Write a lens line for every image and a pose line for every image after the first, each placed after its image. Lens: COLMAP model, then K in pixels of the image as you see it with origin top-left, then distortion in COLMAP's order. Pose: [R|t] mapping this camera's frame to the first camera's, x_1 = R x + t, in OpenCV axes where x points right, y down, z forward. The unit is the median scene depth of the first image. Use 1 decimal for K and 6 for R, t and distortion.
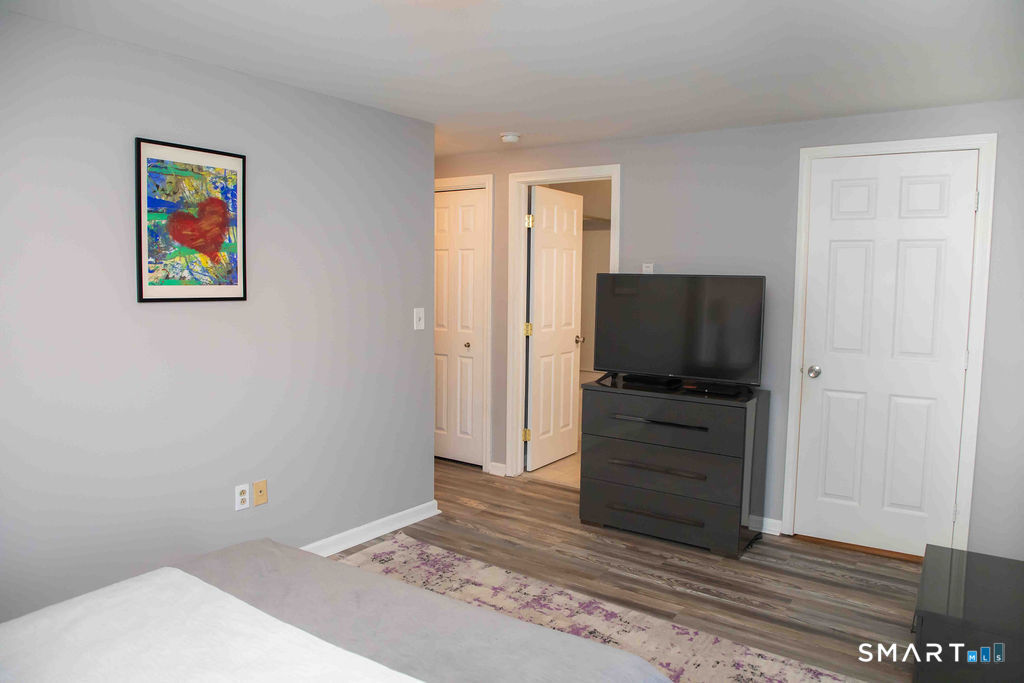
lens RADIAL K [[699.7, 0, 513.3], [0, 699.7, 337.4], [0, 0, 1]] dist [-0.072933, 0.032255]
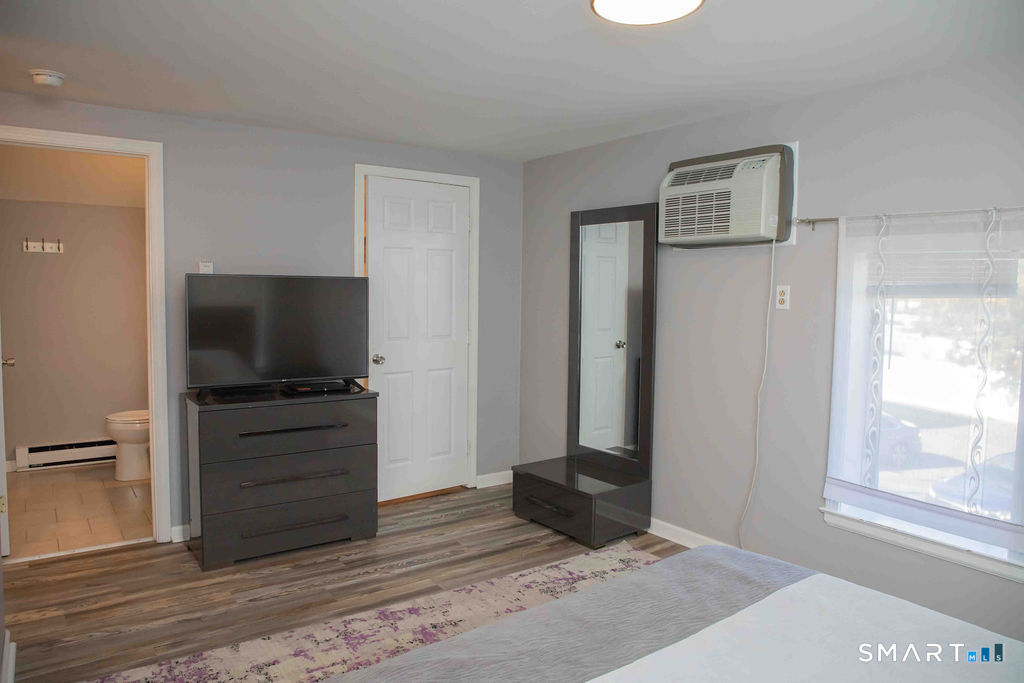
lens RADIAL K [[699.7, 0, 513.3], [0, 699.7, 337.4], [0, 0, 1]] dist [-0.072933, 0.032255]
pose [[0.326885, -0.079477, 0.941716, -0.624834], [0.069101, 0.995800, 0.060055, -0.044347], [-0.942535, 0.045443, 0.331004, 0.421964]]
